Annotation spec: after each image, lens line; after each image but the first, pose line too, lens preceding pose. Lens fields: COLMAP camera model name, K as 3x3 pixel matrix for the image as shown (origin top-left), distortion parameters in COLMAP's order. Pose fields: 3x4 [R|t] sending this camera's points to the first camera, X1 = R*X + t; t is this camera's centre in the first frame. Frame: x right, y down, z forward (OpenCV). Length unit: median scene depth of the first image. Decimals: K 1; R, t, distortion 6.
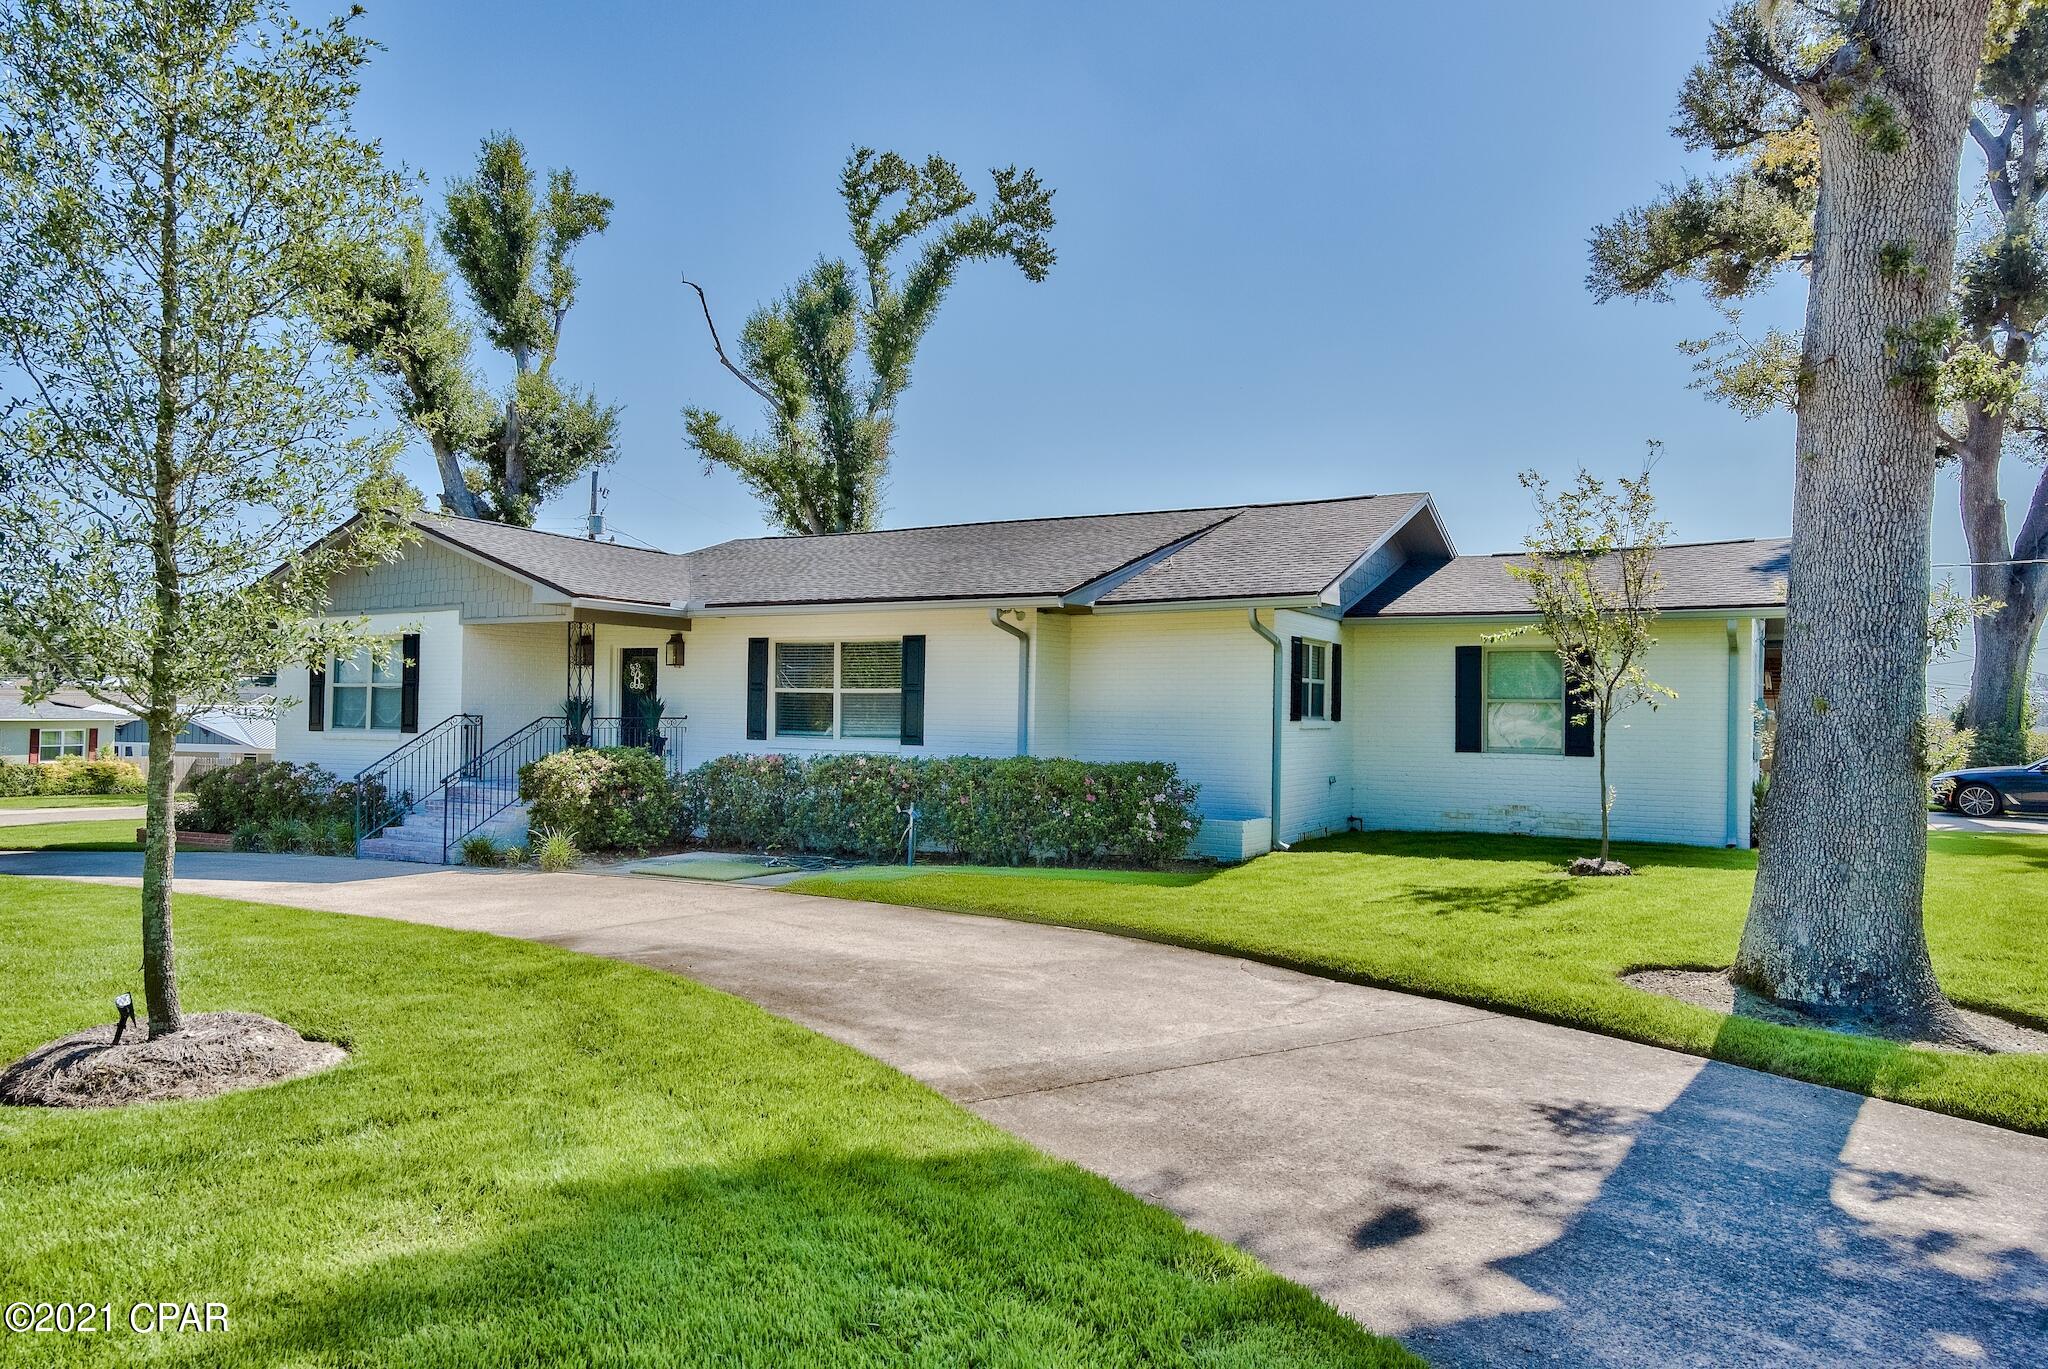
lens RADIAL K [[1307.4, 0, 1053.7], [0, 1307.4, 676.2], [0, 0, 1]] dist [0.028022, -0.000046]
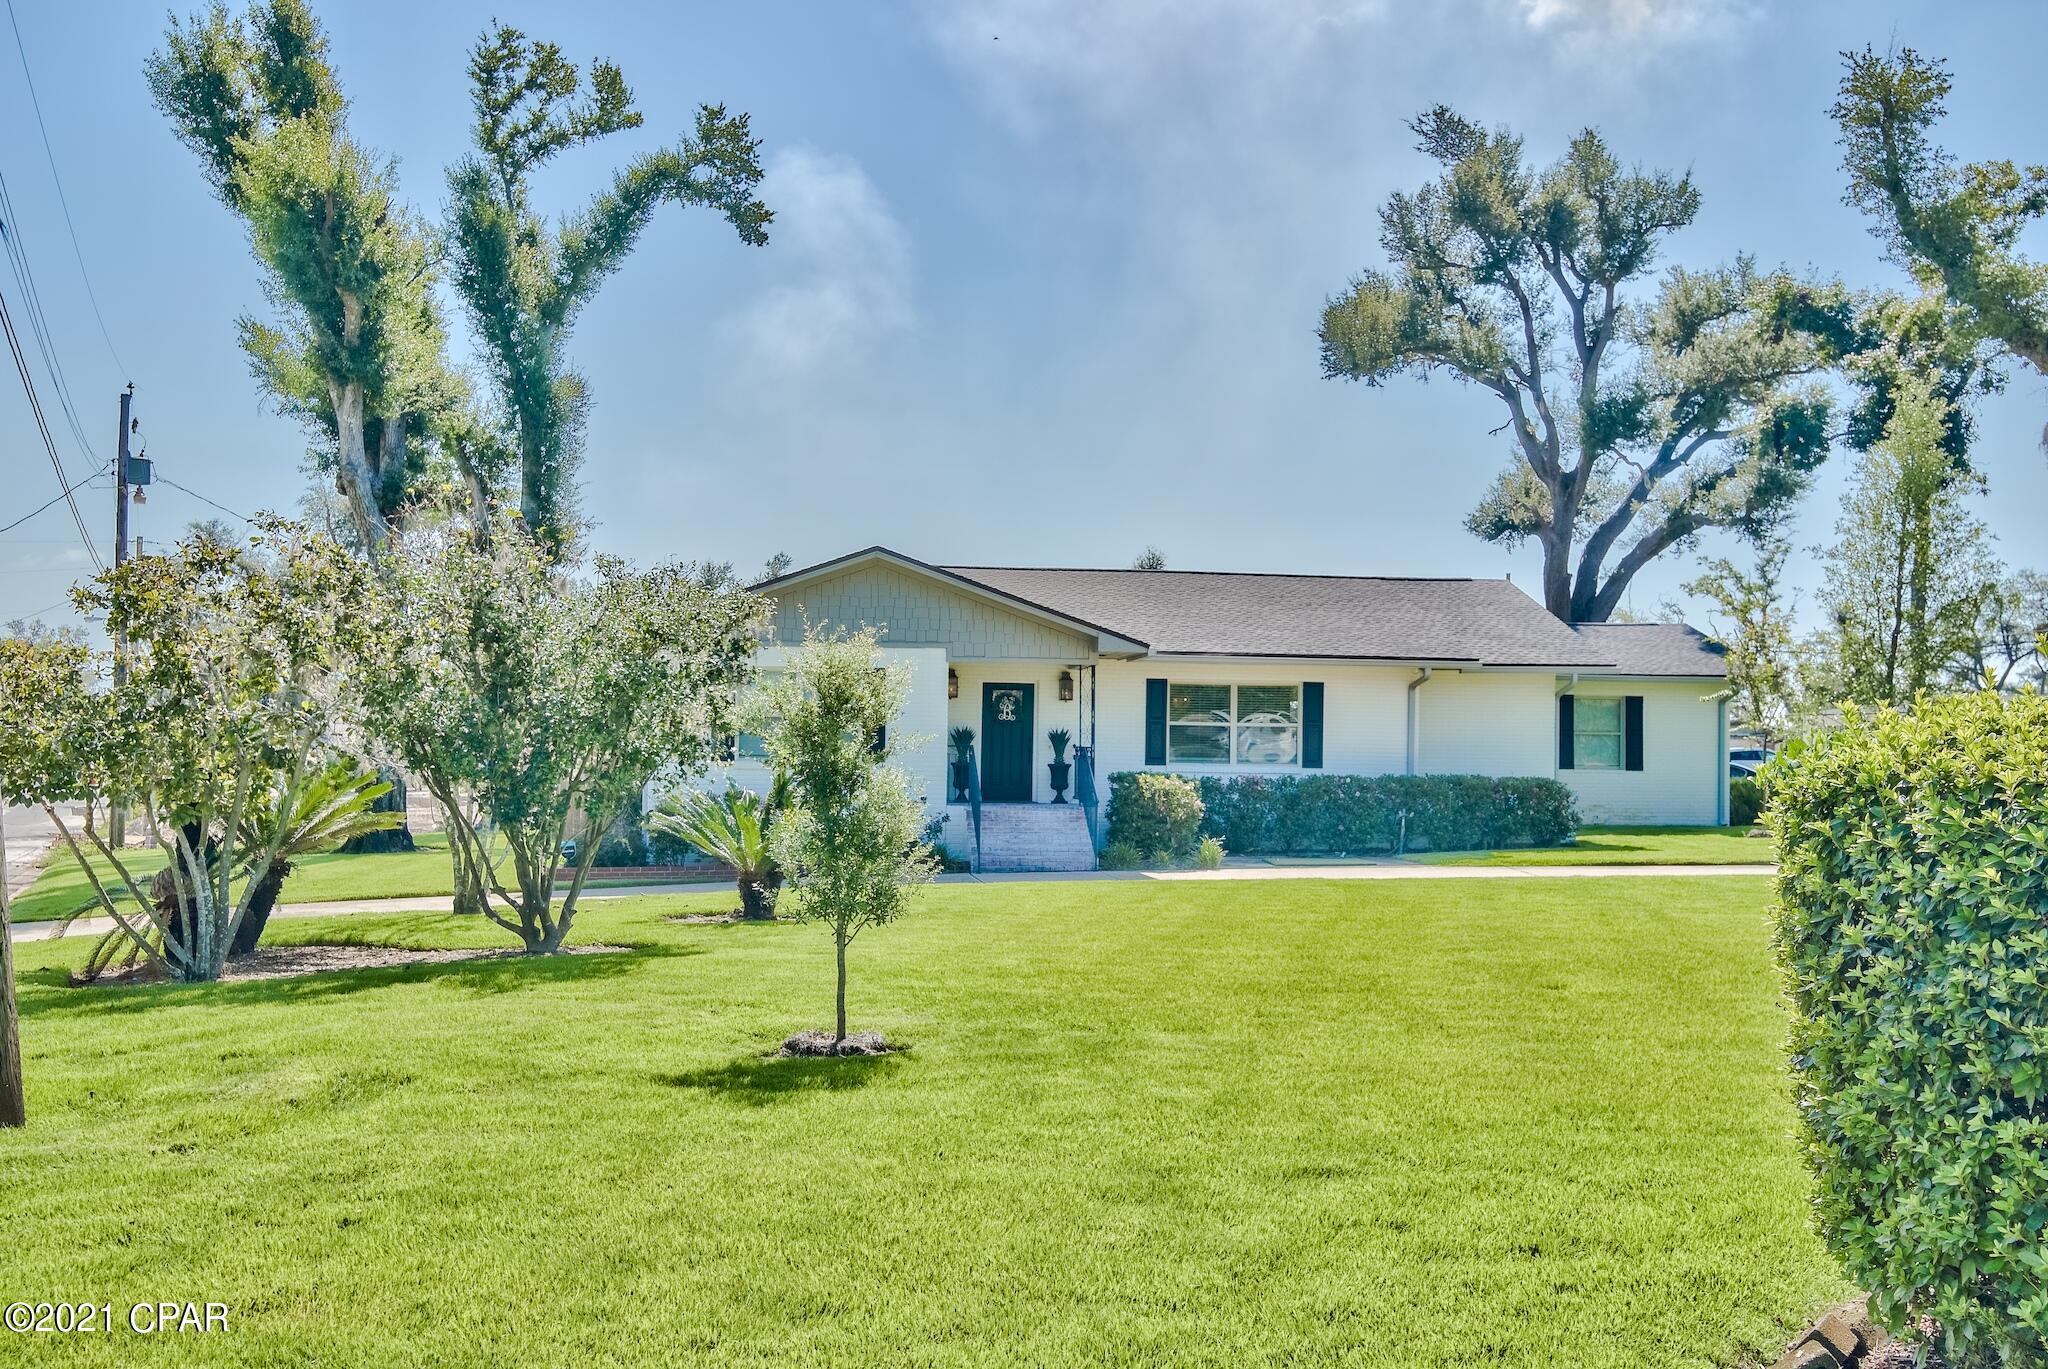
lens RADIAL K [[1894.1, 0, 1024.0], [0, 1894.1, 684.5], [0, 0, 1]] dist [0.069897, 0.000303]
pose [[0.801213, 0.014424, 0.598205, -0.726601], [-0.020730, 0.999778, 0.003659, -0.015069], [-0.598020, -0.015332, 0.801334, -0.164200]]
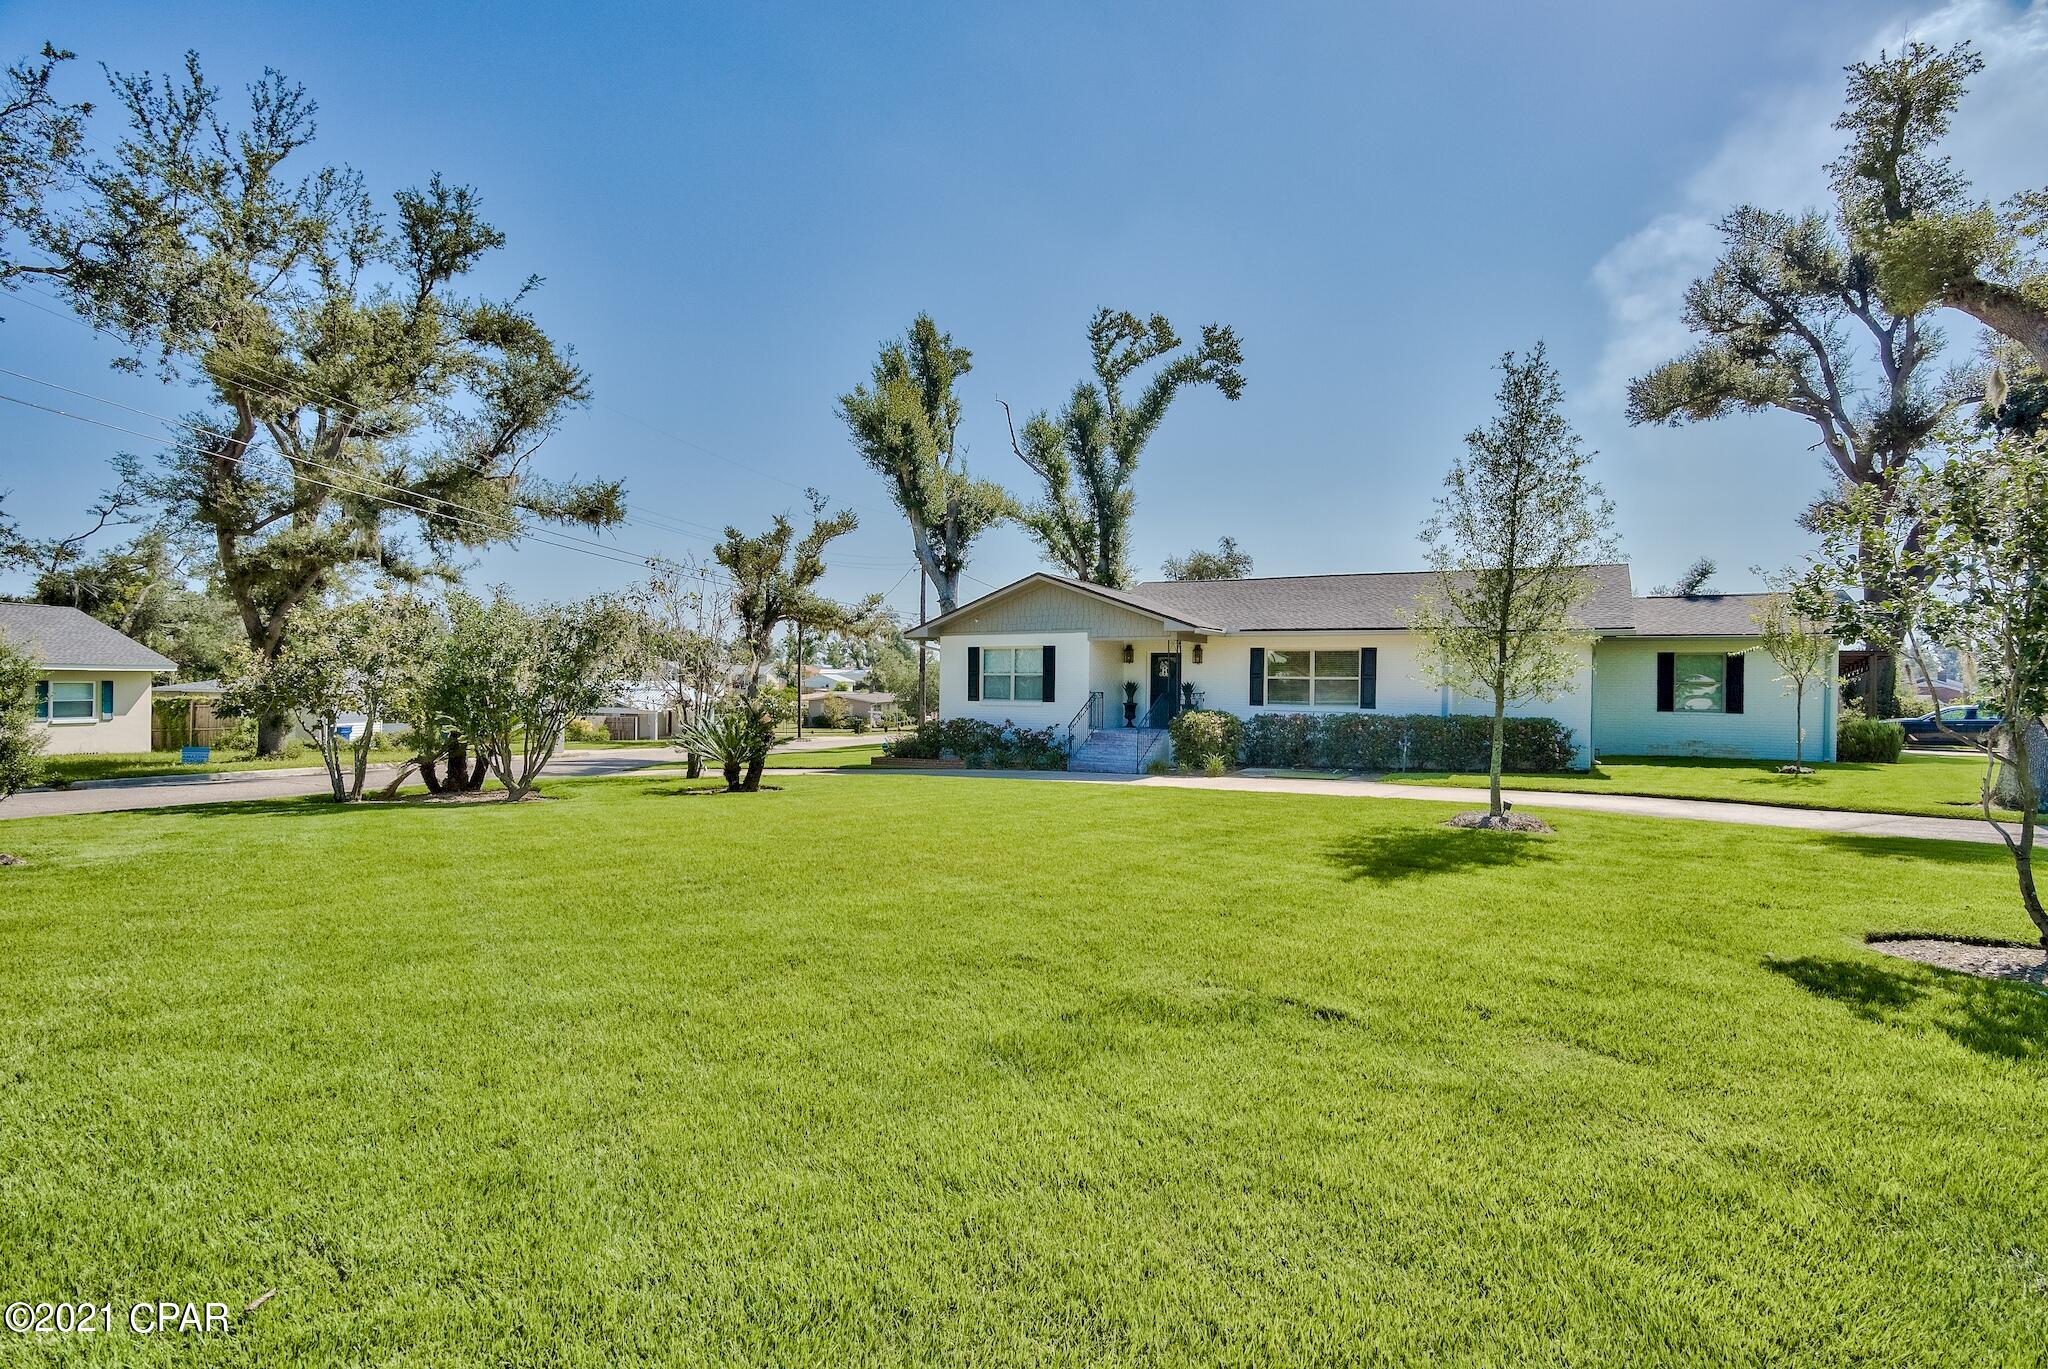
lens RADIAL K [[997.5, 0, 1035.5], [0, 997.5, 683.0], [0, 0, 1]] dist [-0.002726, -0.000014]
pose [[0.999980, -0.002595, 0.005756, -0.287725], [0.002401, 0.999439, 0.033402, -0.014924], [-0.005840, -0.033387, 0.999425, -0.189402]]
